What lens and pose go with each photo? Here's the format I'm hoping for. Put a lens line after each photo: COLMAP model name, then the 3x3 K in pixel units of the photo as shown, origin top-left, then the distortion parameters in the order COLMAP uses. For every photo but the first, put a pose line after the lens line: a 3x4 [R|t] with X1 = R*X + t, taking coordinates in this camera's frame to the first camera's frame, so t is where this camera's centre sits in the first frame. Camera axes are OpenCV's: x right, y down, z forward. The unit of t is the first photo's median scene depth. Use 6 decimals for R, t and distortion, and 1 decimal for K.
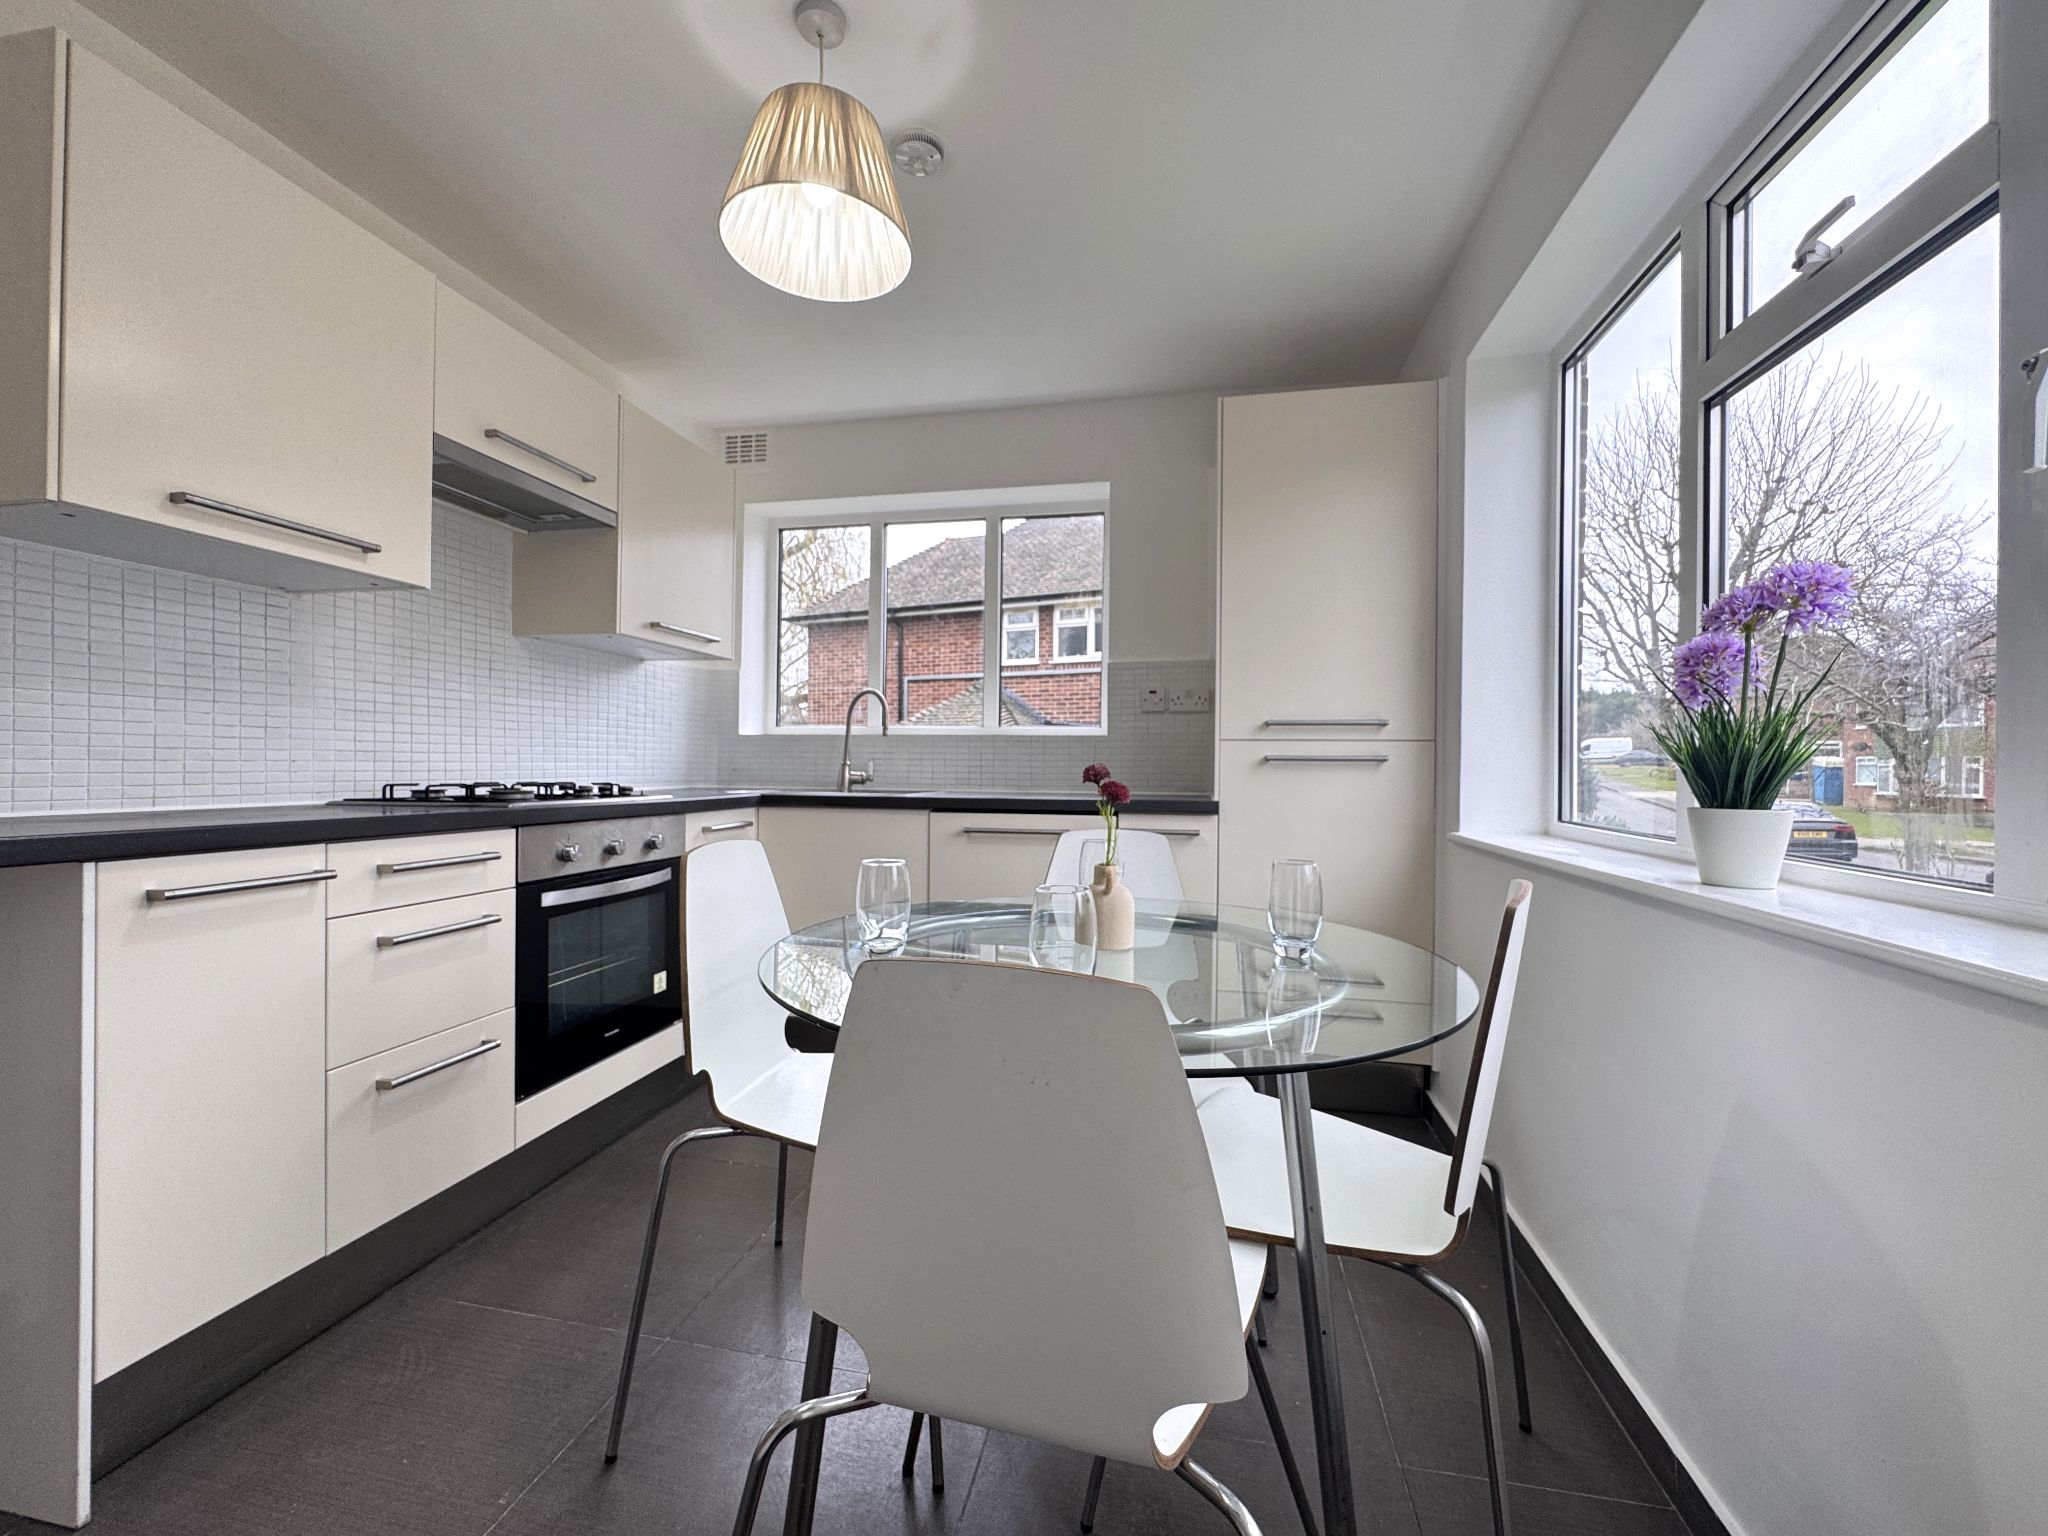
lens RADIAL K [[814.2, 0, 1029.9], [0, 814.2, 765.8], [0, 0, 1]] dist [-0.001739, -0.000044]
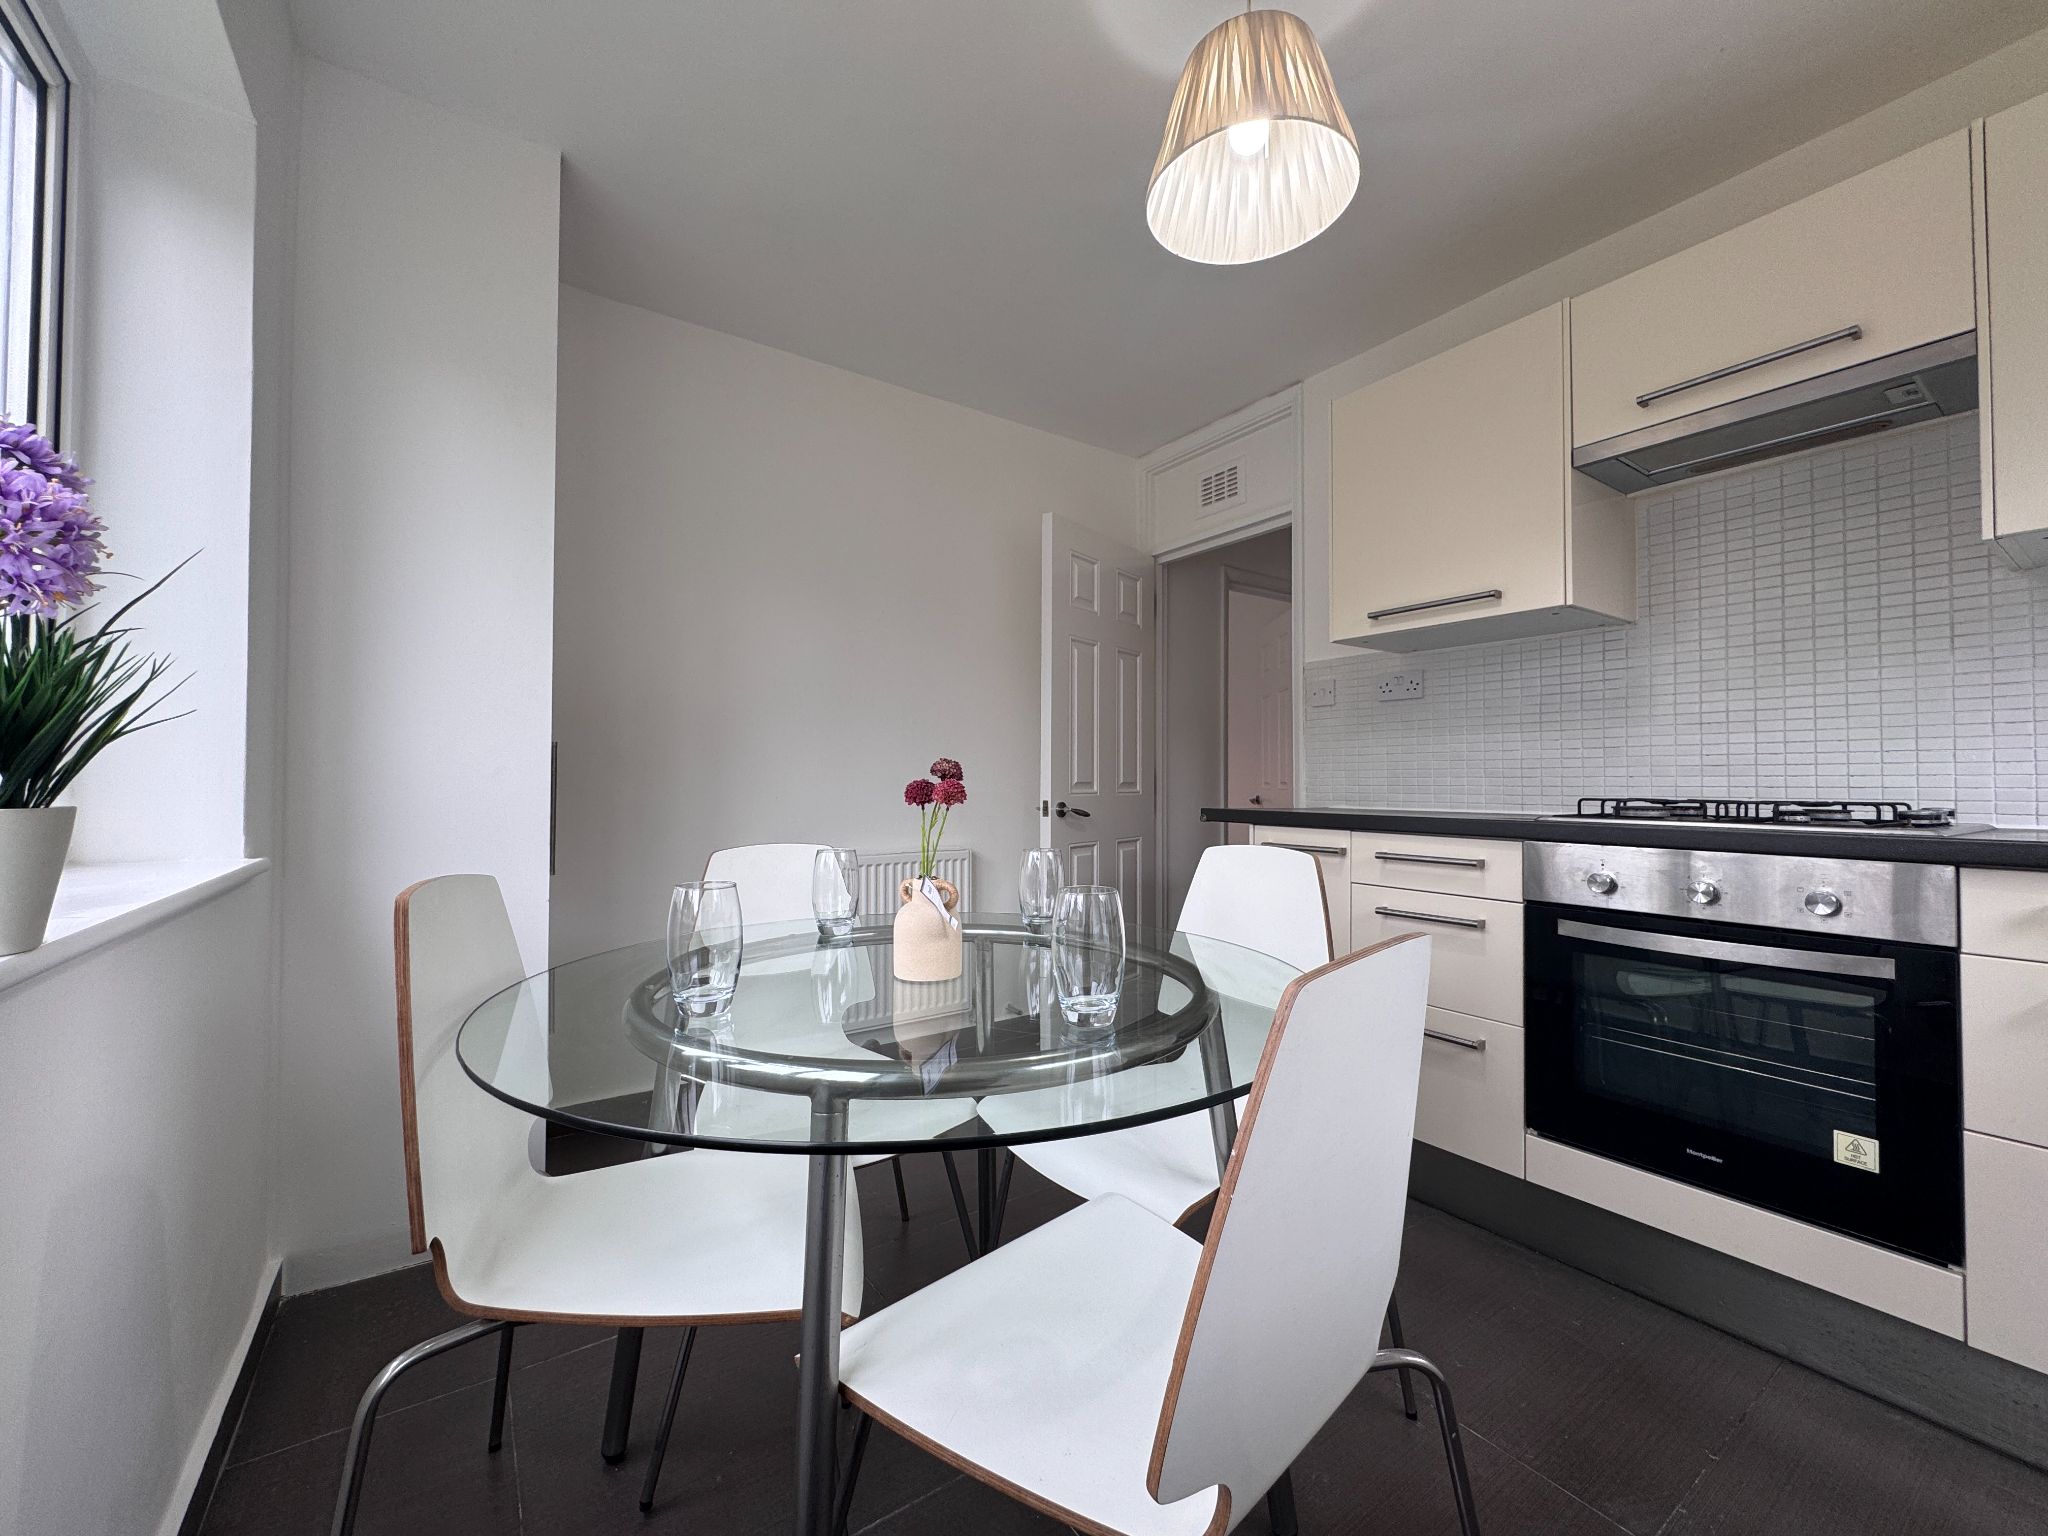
lens RADIAL K [[814.2, 0, 1030.3], [0, 814.2, 769.8], [0, 0, 1]] dist [-0.001739, -0.000044]
pose [[-0.688926, -0.025532, -0.724381, 0.440644], [-0.009026, 0.999604, -0.026648, 0.021281], [0.724775, -0.011820, -0.688884, 1.162639]]
